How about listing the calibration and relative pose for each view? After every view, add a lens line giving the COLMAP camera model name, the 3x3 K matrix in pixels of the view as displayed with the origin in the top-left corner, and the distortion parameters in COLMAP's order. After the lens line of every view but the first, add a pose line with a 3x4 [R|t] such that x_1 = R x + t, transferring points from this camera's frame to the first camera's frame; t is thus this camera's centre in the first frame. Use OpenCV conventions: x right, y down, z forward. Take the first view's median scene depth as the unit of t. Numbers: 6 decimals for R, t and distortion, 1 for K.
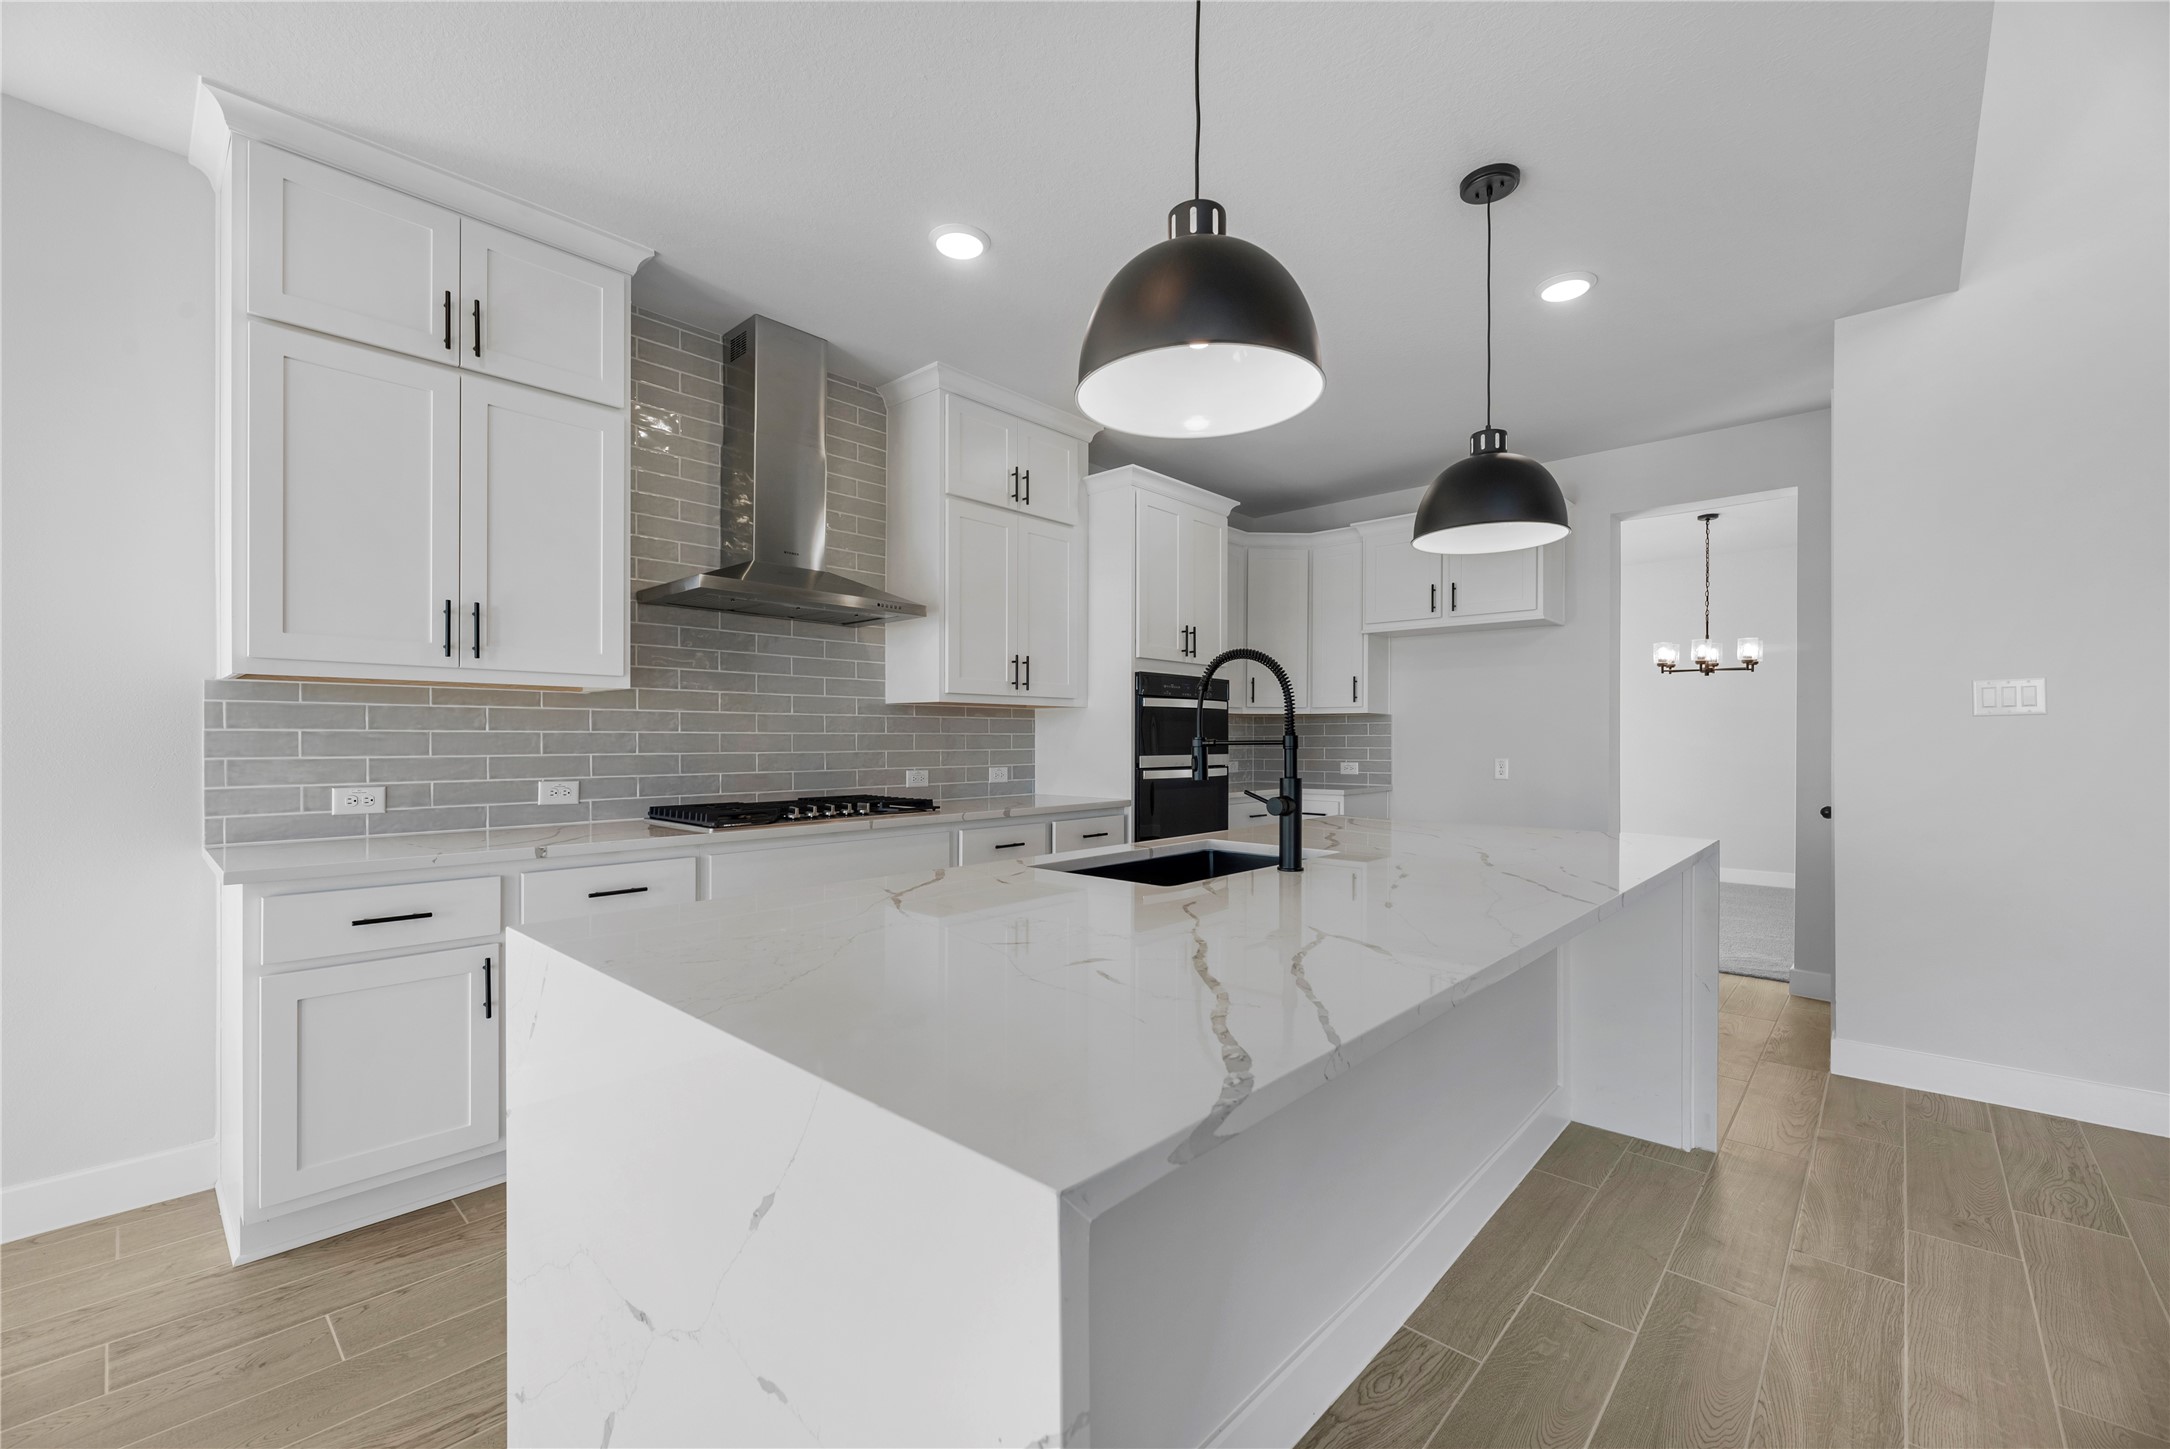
lens RADIAL K [[884.9, 0, 1079.7], [0, 884.9, 743.5], [0, 0, 1]] dist [0.000855, 0.000340]
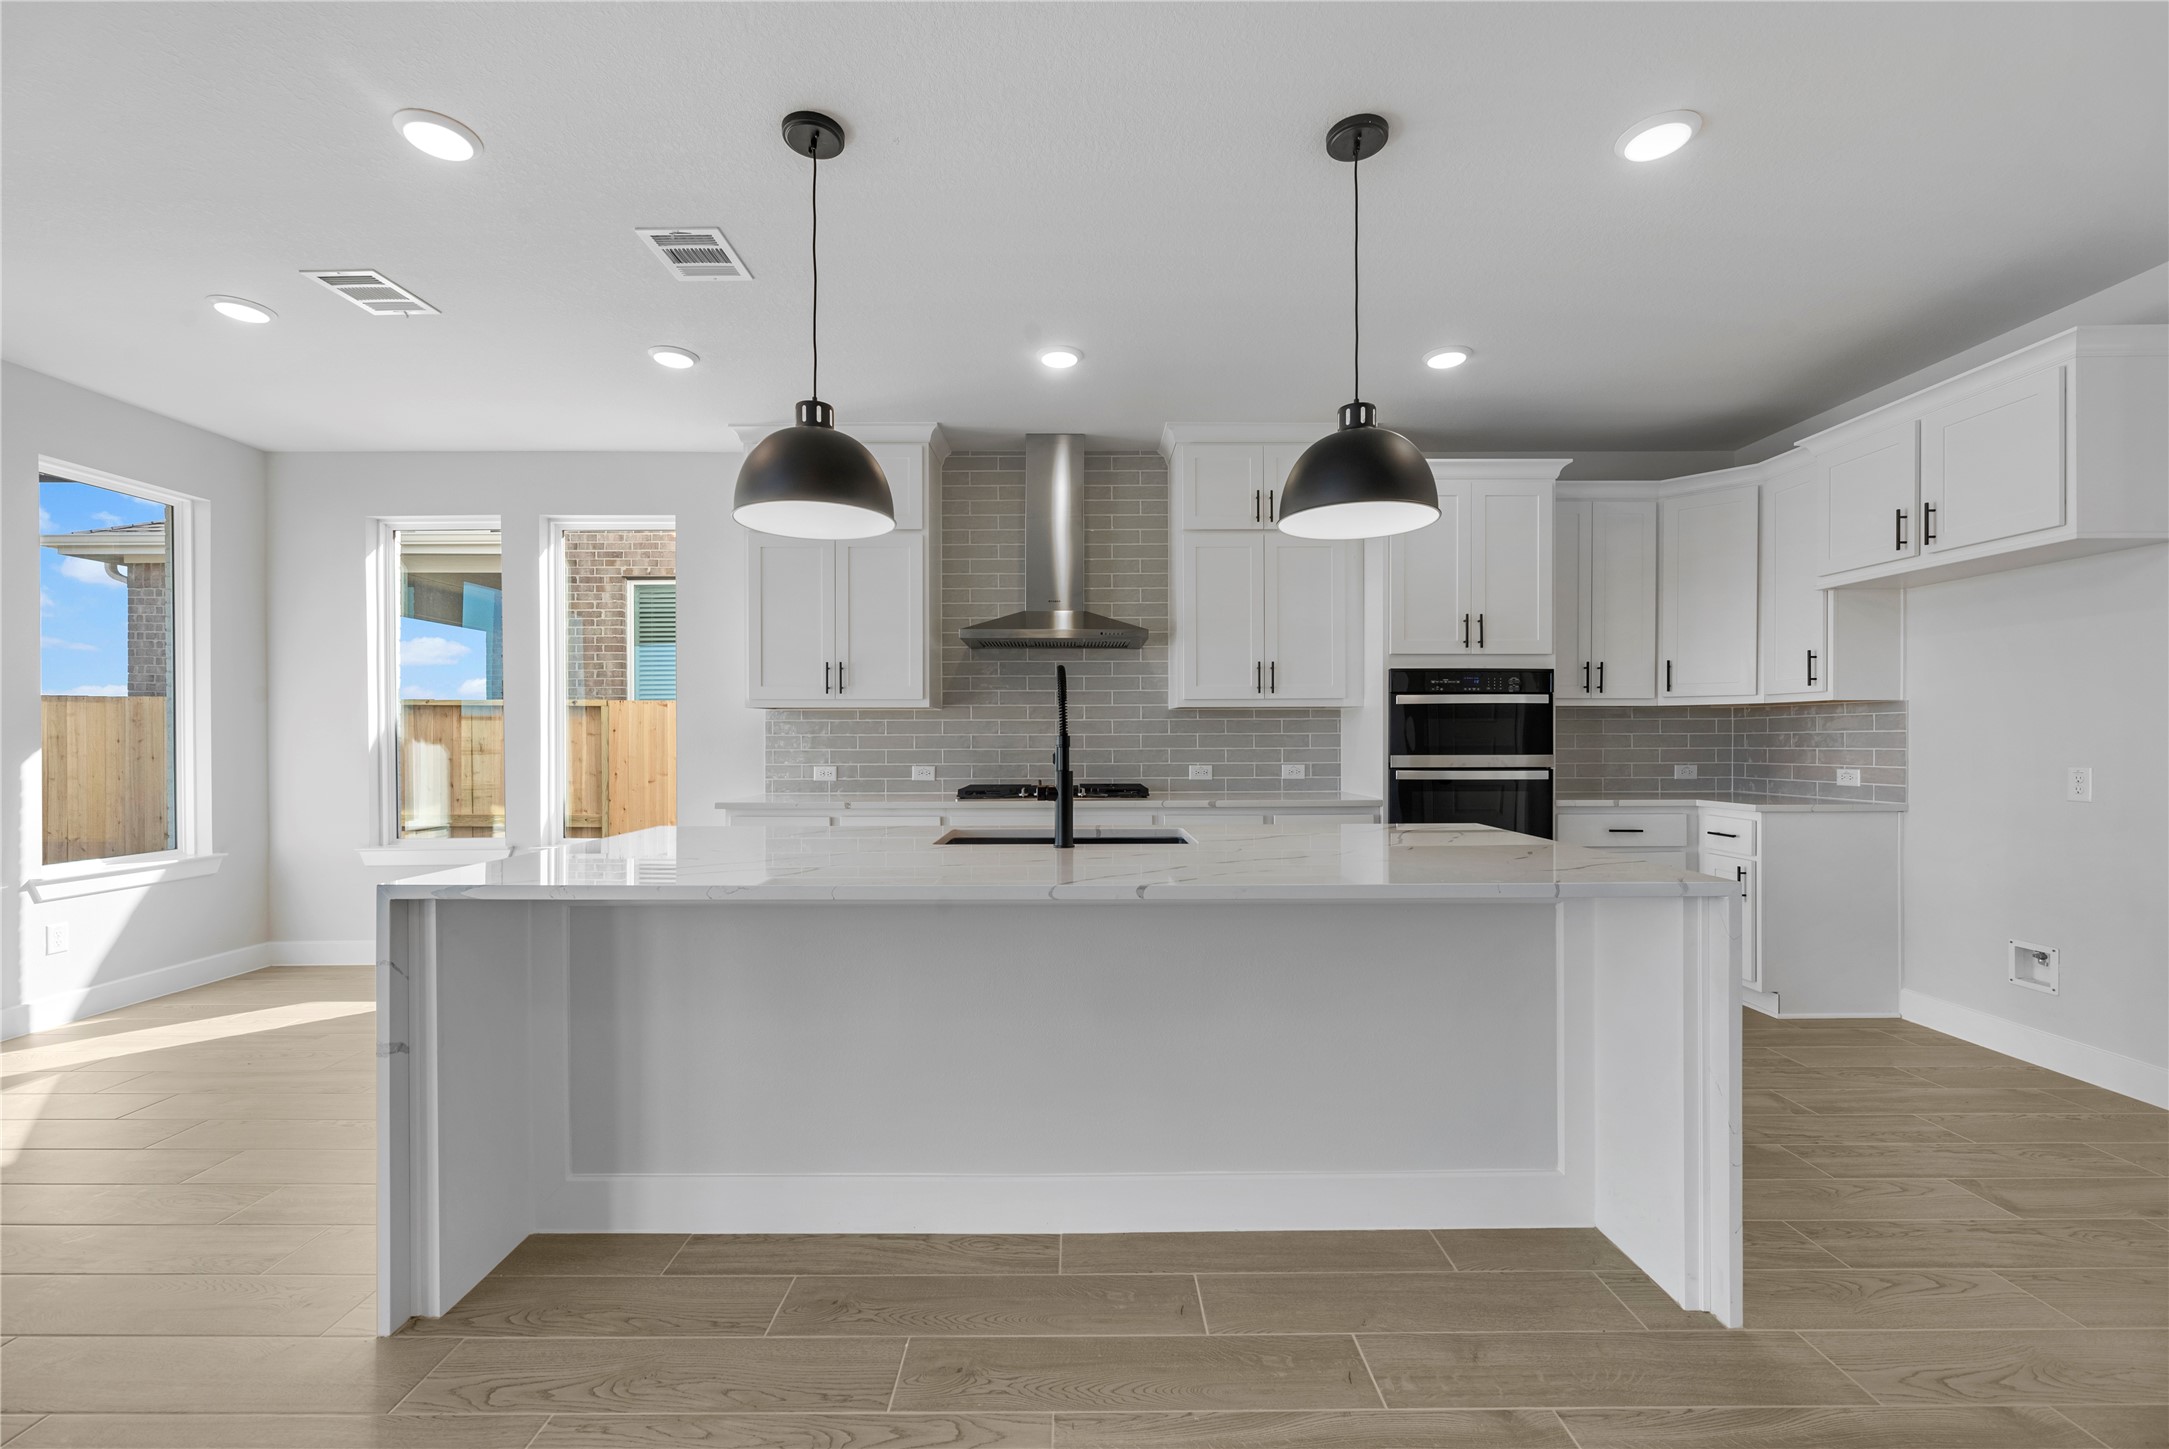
lens RADIAL K [[884.5, 0, 1092.6], [0, 884.5, 739.4], [0, 0, 1]] dist [0.000855, 0.000340]
pose [[0.684296, -0.001999, -0.729202, 0.667969], [-0.000570, 0.999994, -0.003276, 0.000021], [0.729204, 0.002658, 0.684291, 0.117218]]
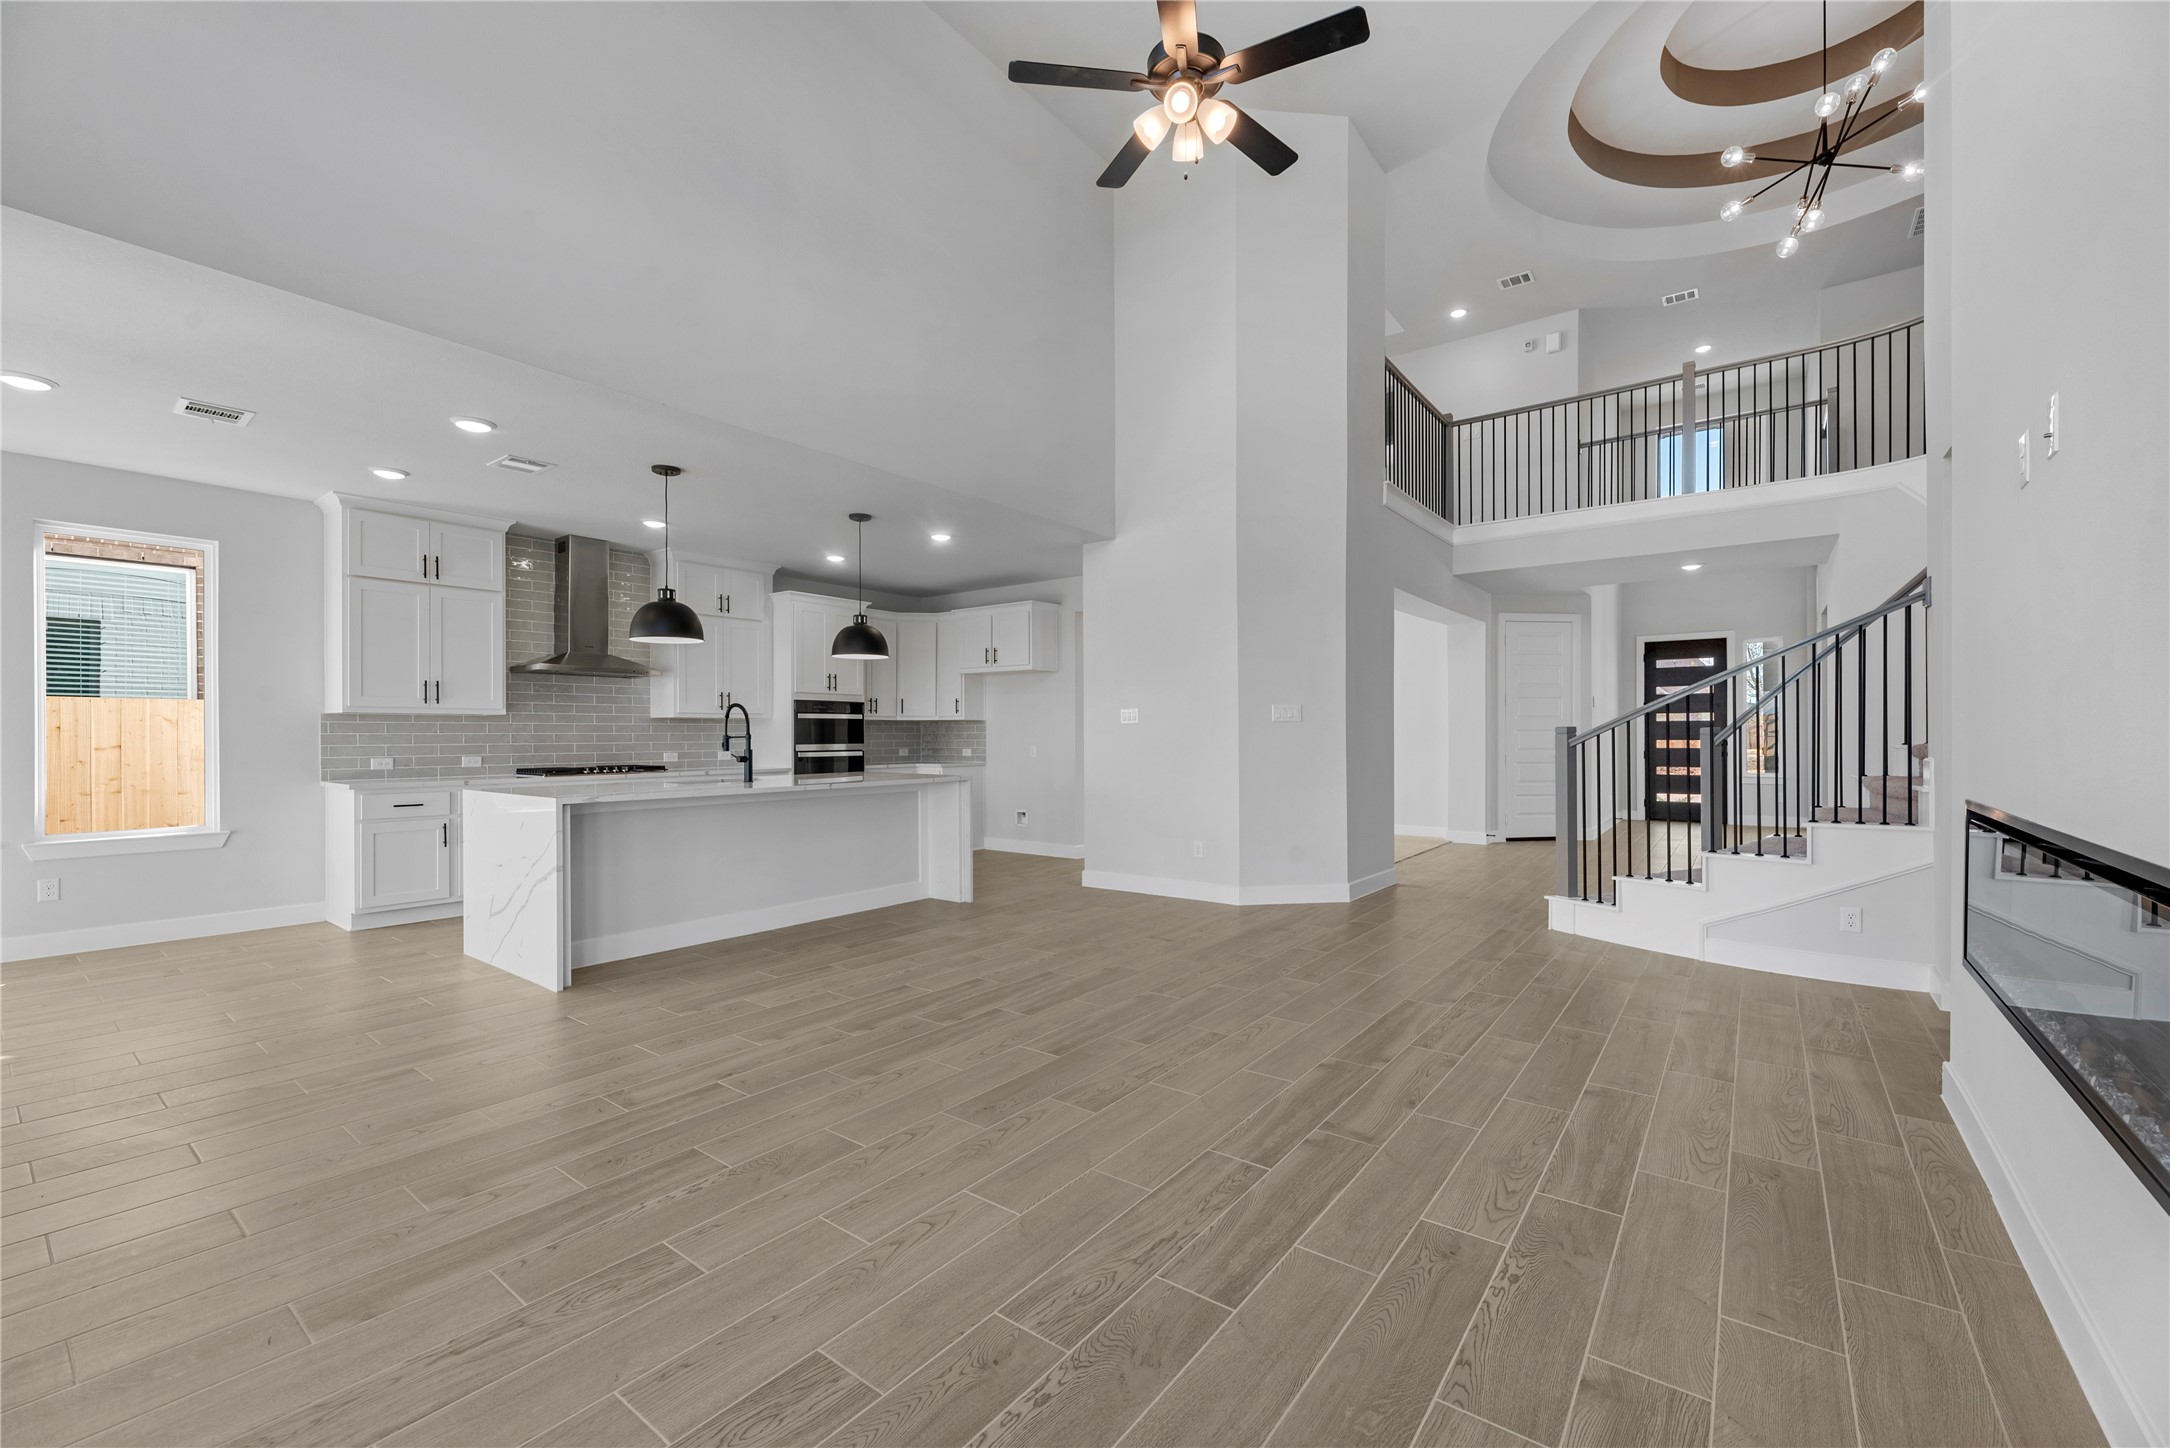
lens RADIAL K [[884.9, 0, 1084.8], [0, 884.9, 737.8], [0, 0, 1]] dist [0.000855, 0.000340]
pose [[0.995915, -0.004115, 0.090207, 0.616584], [0.004235, 0.999990, -0.001135, 0.005076], [-0.090201, 0.001512, 0.995922, -1.122108]]
